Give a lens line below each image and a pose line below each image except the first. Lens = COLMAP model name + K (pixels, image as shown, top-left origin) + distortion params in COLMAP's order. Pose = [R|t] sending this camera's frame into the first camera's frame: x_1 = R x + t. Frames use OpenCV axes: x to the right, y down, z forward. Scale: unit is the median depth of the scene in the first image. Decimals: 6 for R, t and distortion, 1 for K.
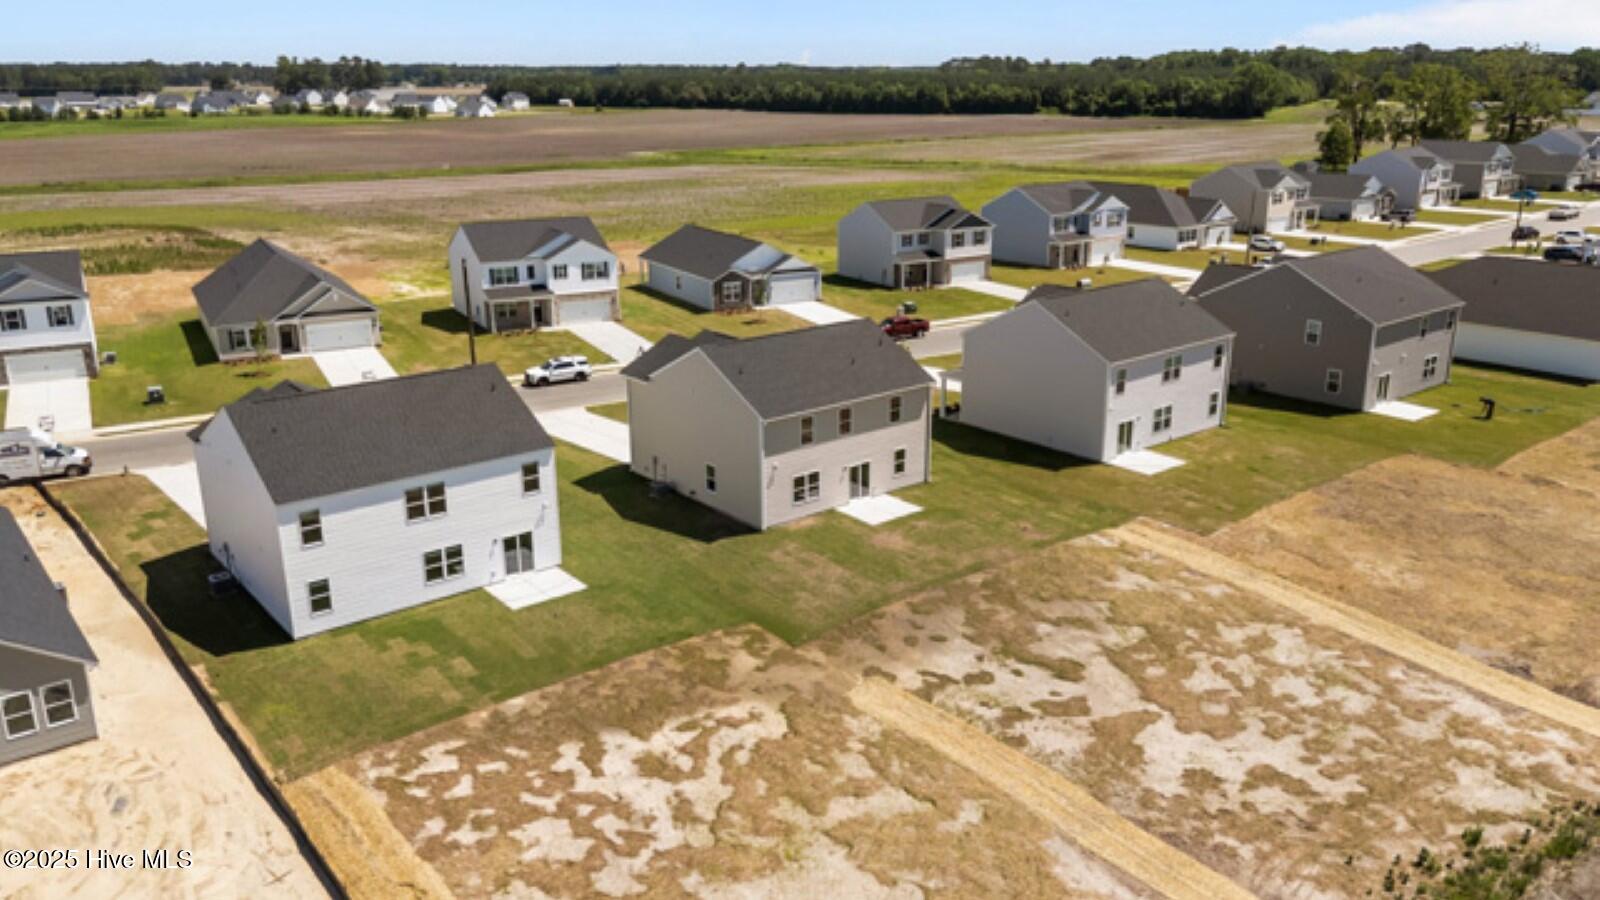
lens RADIAL K [[1199.3, 0, 800.0], [0, 1199.3, 450.0], [0, 0, 1]] dist [0.085228, -0.090375]
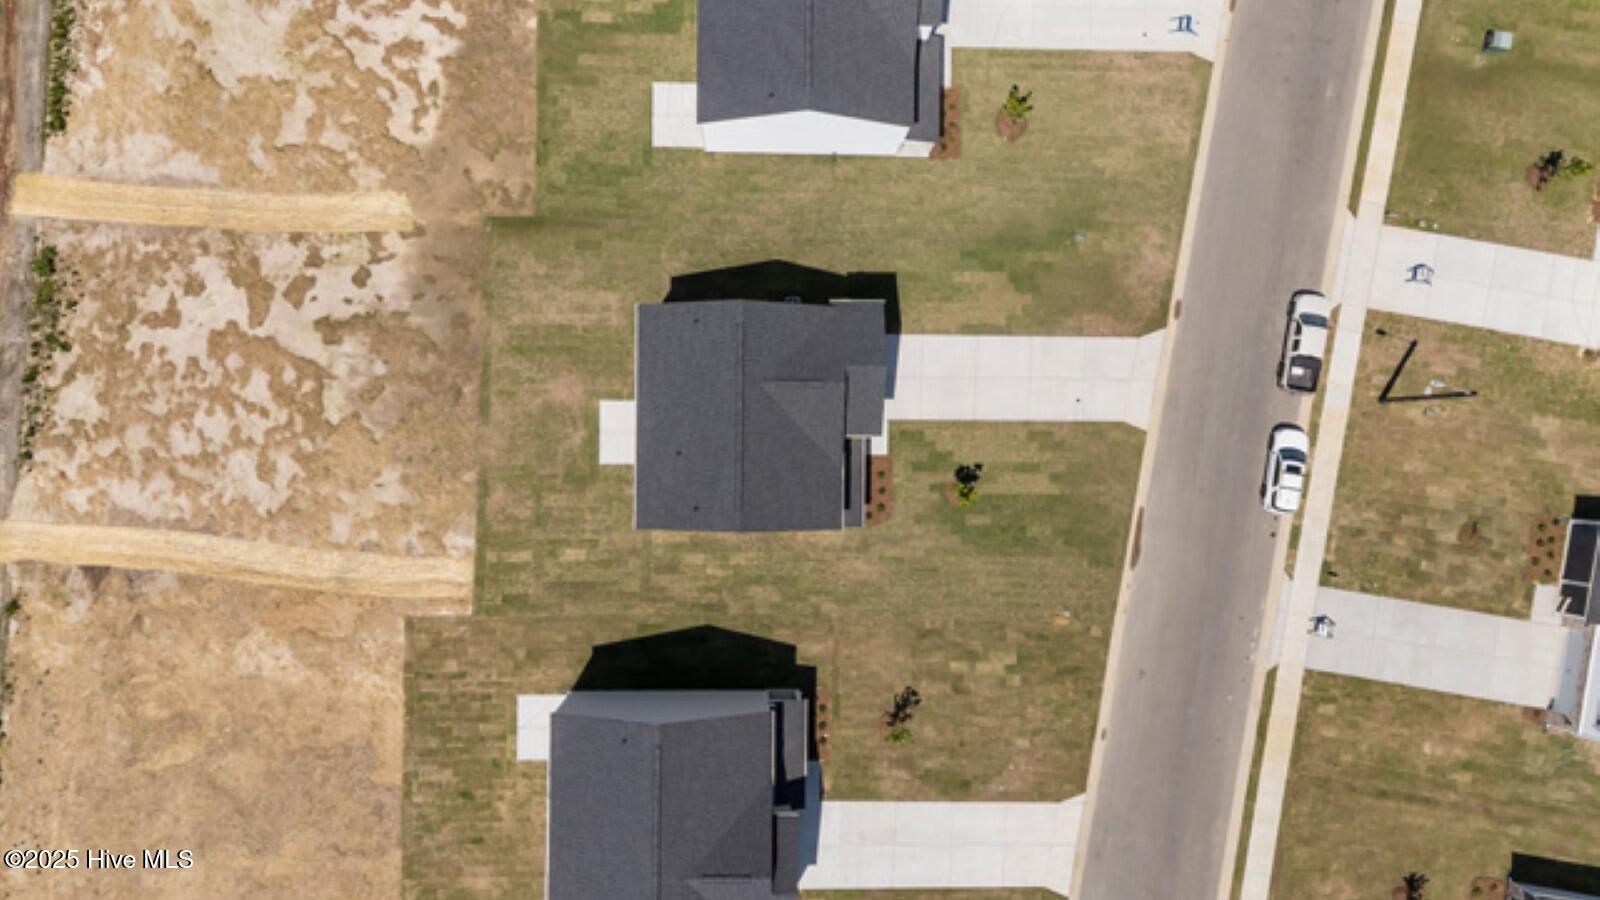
lens RADIAL K [[1173.0, 0, 800.0], [0, 1173.0, 450.0], [0, 0, 1]] dist [0.075210, -0.075336]
pose [[-0.637477, 0.770149, -0.022206, 0.001173], [-0.261599, -0.189245, 0.946442, -1.072633], [0.724699, 0.609144, 0.322109, 0.826063]]
